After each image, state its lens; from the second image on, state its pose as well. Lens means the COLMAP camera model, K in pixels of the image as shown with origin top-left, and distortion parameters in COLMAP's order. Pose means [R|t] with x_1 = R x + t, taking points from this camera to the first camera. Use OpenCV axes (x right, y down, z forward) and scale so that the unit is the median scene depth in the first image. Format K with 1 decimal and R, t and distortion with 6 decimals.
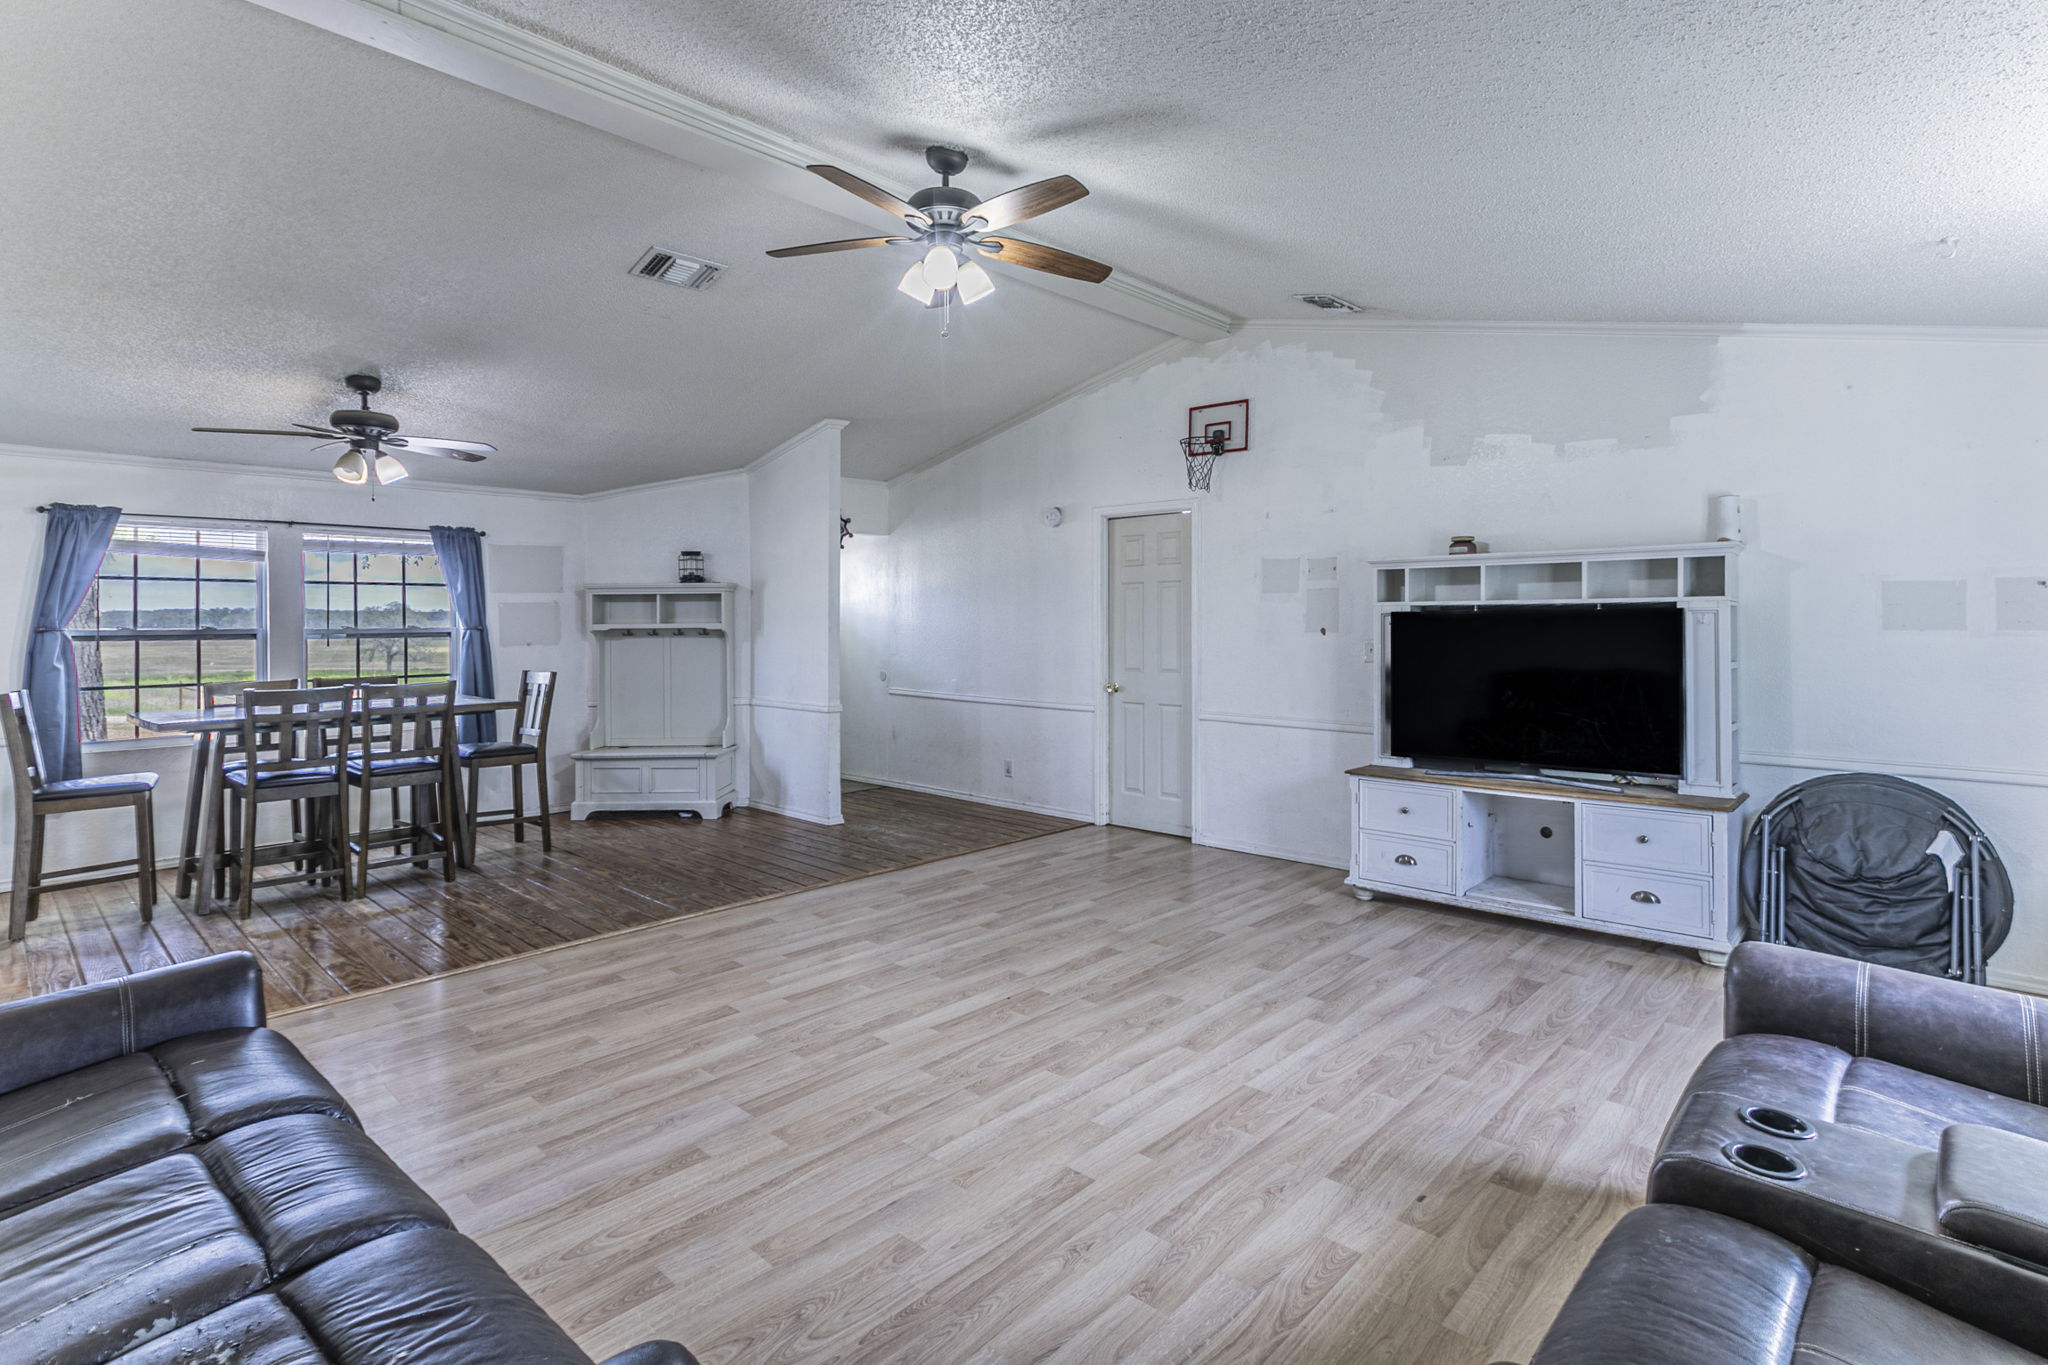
lens RADIAL K [[992.2, 0, 1051.6], [0, 992.2, 616.7], [0, 0, 1]] dist [-0.000149, 0.000124]
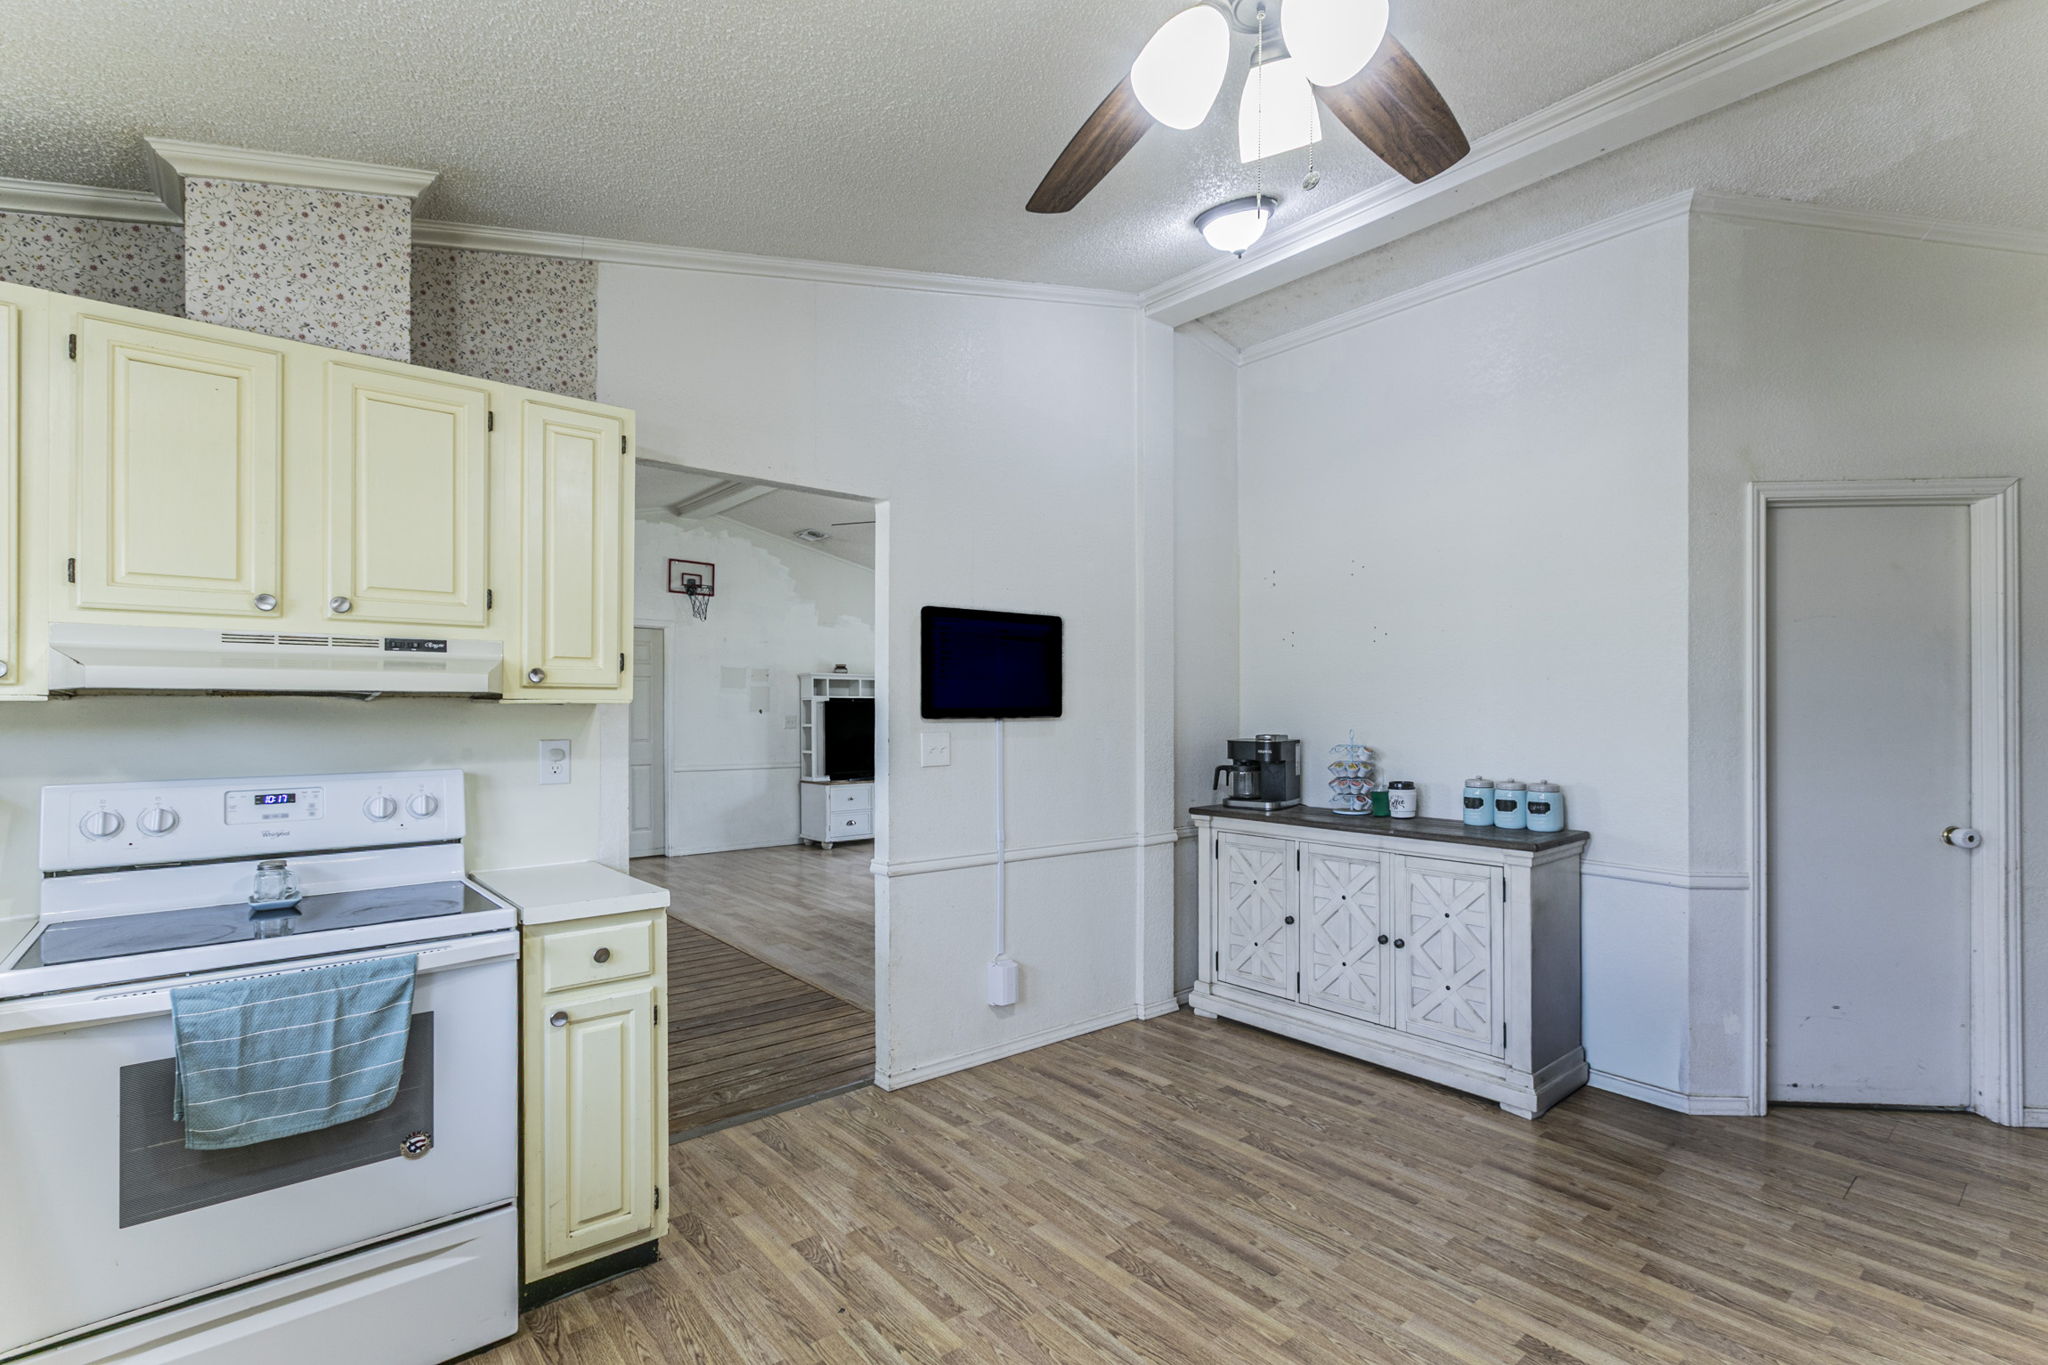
lens RADIAL K [[940.9, 0, 1033.5], [0, 940.9, 706.5], [0, 0, 1]] dist [-0.002877, -0.000360]
pose [[0.123899, 0.004083, 0.992286, -1.443800], [-0.006282, 0.999975, -0.003330, 0.009641], [-0.992275, -0.005821, 0.123922, 0.370127]]
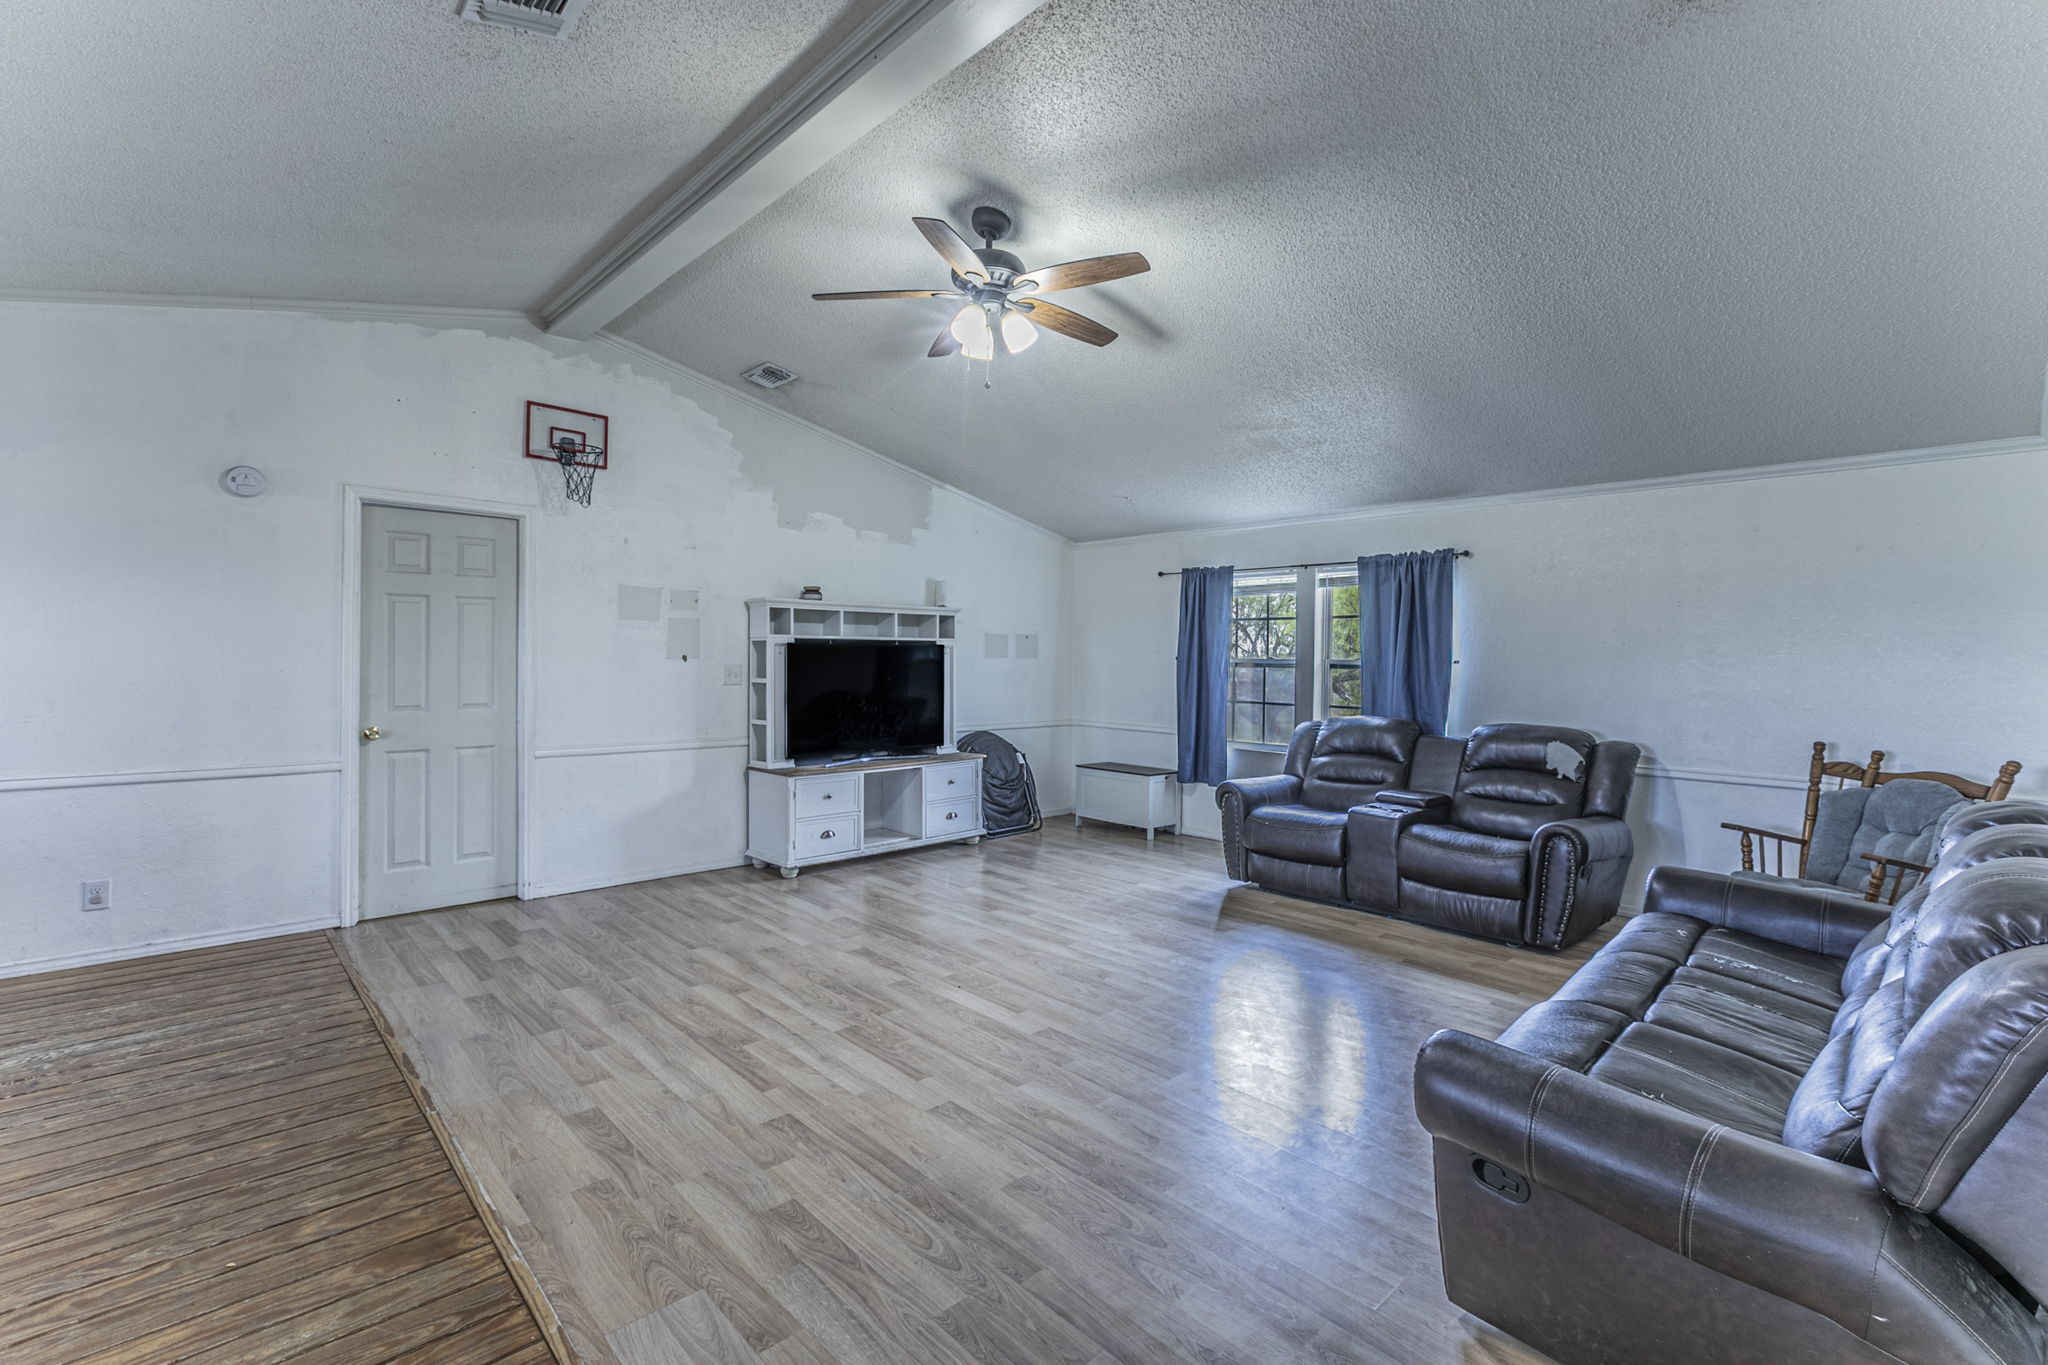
lens RADIAL K [[916.5, 0, 1020.9], [0, 916.5, 664.7], [0, 0, 1]] dist [0.000722, 0.000034]
pose [[0.081532, -0.006994, 0.996646, -0.777399], [-0.016938, 0.999821, 0.008402, 0.008026], [-0.996527, -0.017567, 0.081399, 0.622404]]
